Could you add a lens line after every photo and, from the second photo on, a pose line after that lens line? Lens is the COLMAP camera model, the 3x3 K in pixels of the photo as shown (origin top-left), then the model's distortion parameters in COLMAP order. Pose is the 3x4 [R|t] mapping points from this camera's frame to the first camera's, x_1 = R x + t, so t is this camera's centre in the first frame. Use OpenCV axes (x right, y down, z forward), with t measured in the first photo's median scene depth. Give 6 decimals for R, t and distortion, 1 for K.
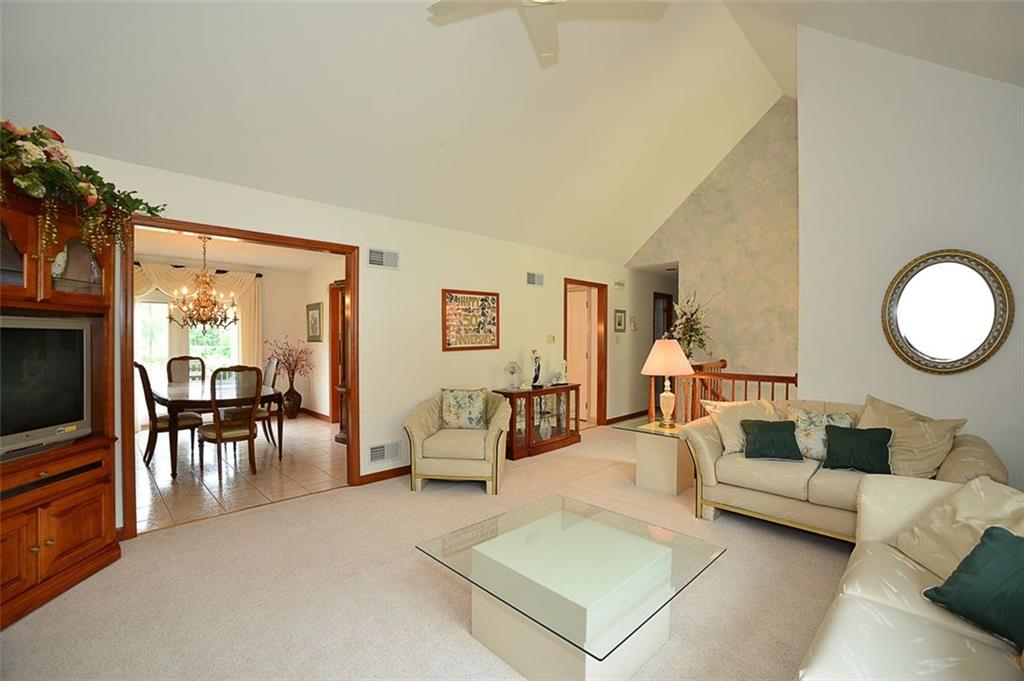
lens RADIAL K [[449.4, 0, 503.5], [0, 449.4, 338.0], [0, 0, 1]] dist [-0.045308, 0.009300]
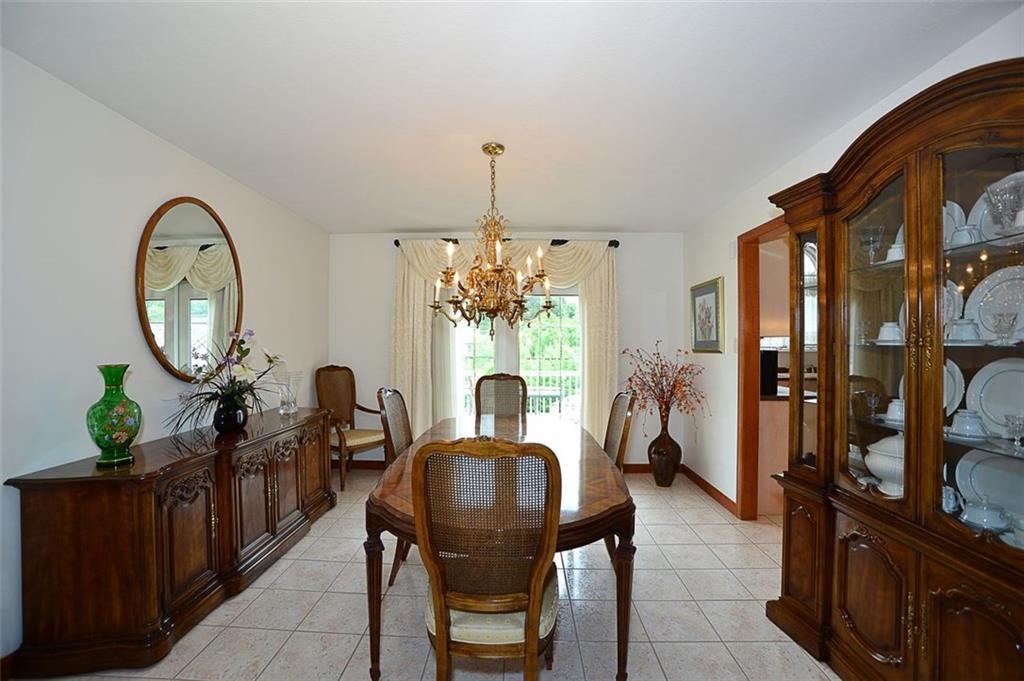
lens RADIAL K [[449.4, 0, 505.9], [0, 449.4, 345.3], [0, 0, 1]] dist [-0.045308, 0.009300]
pose [[0.698002, 0.002136, -0.716093, -0.211722], [-0.002742, 0.999996, 0.000311, -0.000135], [0.716091, 0.001746, 0.698005, 0.460397]]
